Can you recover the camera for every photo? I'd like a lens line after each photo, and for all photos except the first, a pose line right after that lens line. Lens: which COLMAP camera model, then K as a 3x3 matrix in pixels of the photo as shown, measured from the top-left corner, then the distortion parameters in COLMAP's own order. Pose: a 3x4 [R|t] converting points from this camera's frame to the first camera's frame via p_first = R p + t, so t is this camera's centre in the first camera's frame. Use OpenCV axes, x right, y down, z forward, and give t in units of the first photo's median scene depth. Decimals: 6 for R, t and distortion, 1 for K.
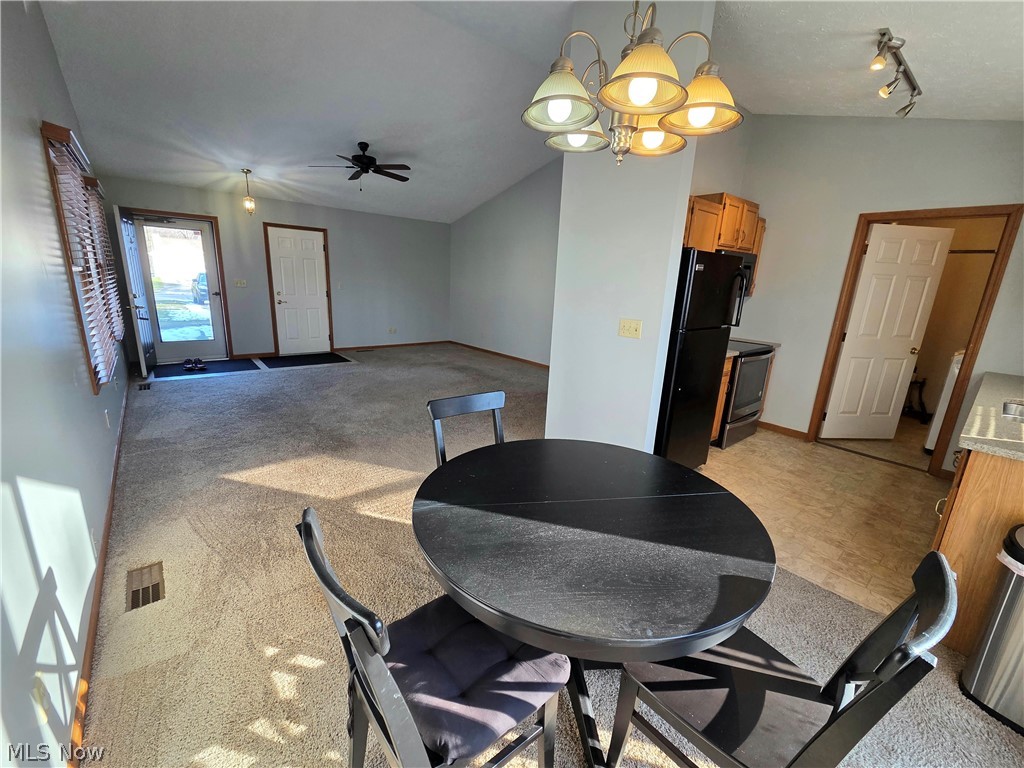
lens RADIAL K [[420.7, 0, 505.5], [0, 420.7, 382.4], [0, 0, 1]] dist [0.000634, -0.000123]
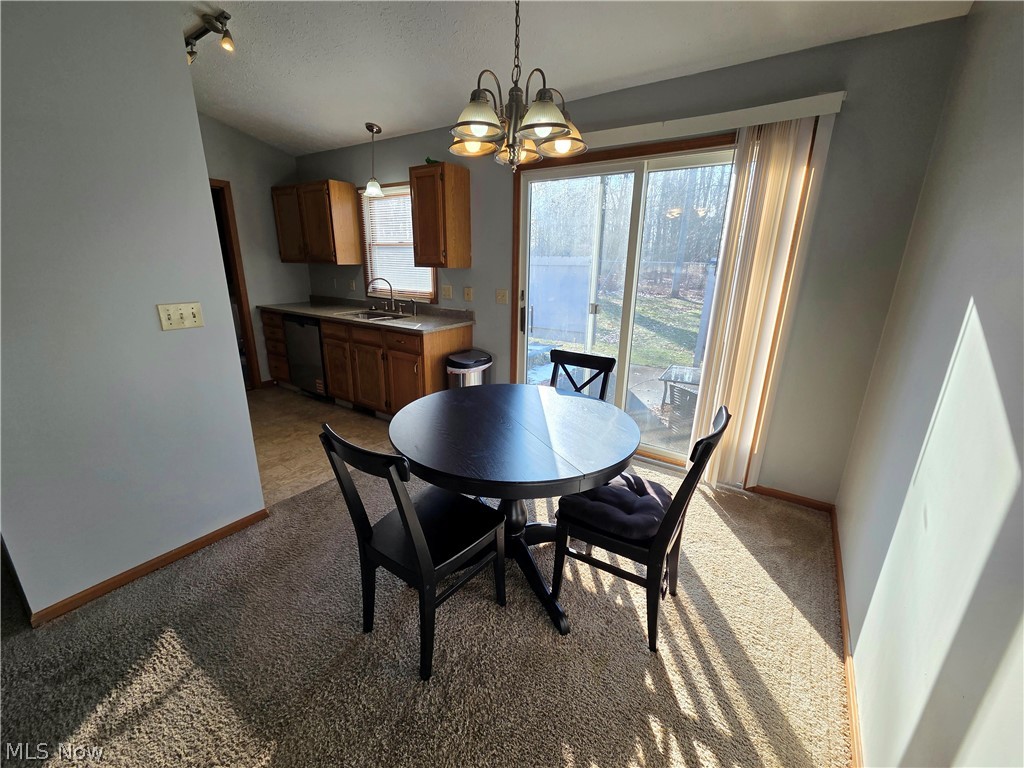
lens RADIAL K [[414.9, 0, 508.9], [0, 414.9, 384.2], [0, 0, 1]] dist [-0.000001, -0.000544]
pose [[-0.279229, -0.319785, 0.905411, -0.374377], [0.206143, 0.900967, 0.381790, -0.126862], [-0.937836, 0.293251, -0.185655, 0.480093]]
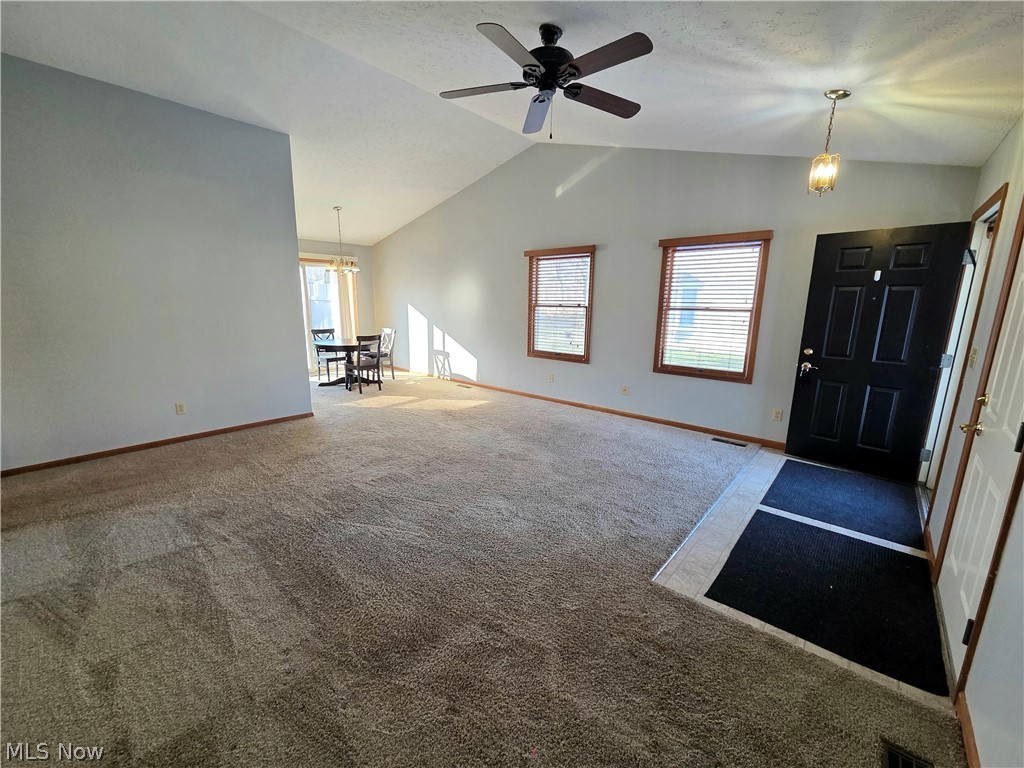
lens RADIAL K [[414.9, 0, 508.9], [0, 414.9, 384.2], [0, 0, 1]] dist [-0.000001, -0.000544]
pose [[-0.985766, -0.021944, -0.166686, -0.334649], [-0.091999, 0.900243, 0.425557, -0.575200], [0.140720, 0.434835, -0.889447, 2.218721]]
